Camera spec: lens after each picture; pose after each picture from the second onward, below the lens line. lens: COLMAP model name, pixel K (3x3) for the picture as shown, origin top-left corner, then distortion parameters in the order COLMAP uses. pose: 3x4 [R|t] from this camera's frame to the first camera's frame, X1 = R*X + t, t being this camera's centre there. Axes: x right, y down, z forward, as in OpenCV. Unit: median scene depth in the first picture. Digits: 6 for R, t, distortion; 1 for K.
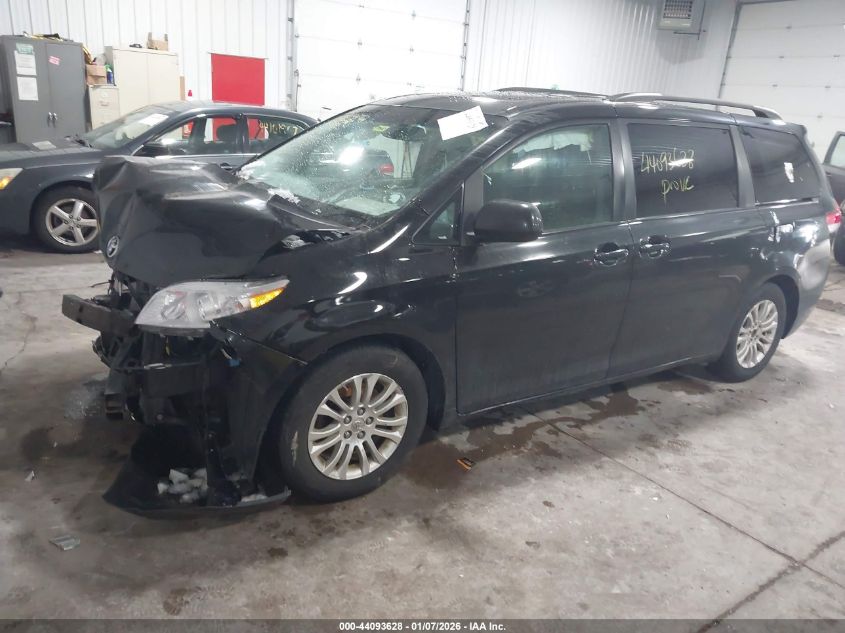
lens RADIAL K [[654.6, 0, 420.9], [0, 654.6, 315.9], [0, 0, 1]] dist [-0.026636, -0.003113]
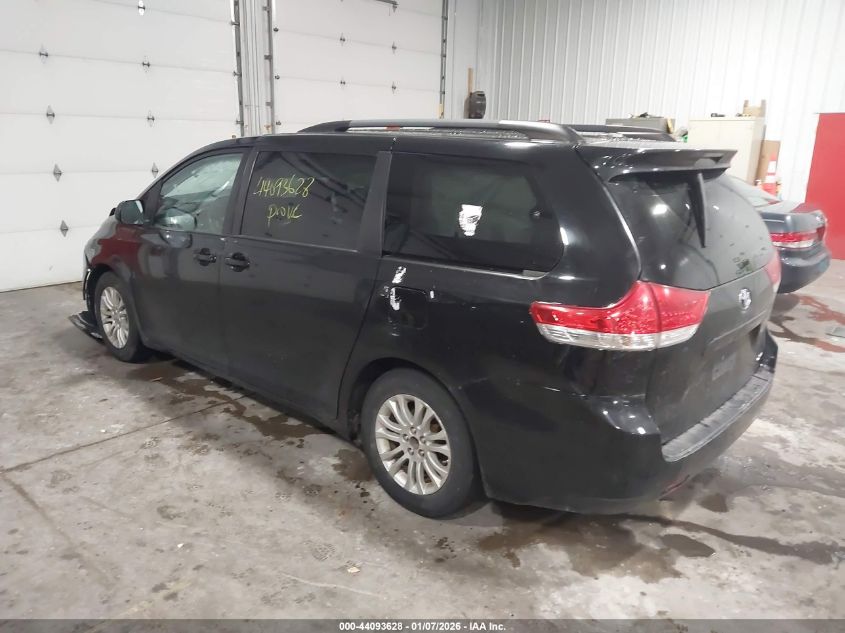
lens RADIAL K [[654.6, 0, 419.9], [0, 654.6, 319.5], [0, 0, 1]] dist [-0.026636, -0.003113]
pose [[0.228568, 0.173237, -0.957991, 1.404117], [-0.284661, 0.952926, 0.104403, -0.205409], [0.930981, 0.248839, 0.267122, 0.968888]]
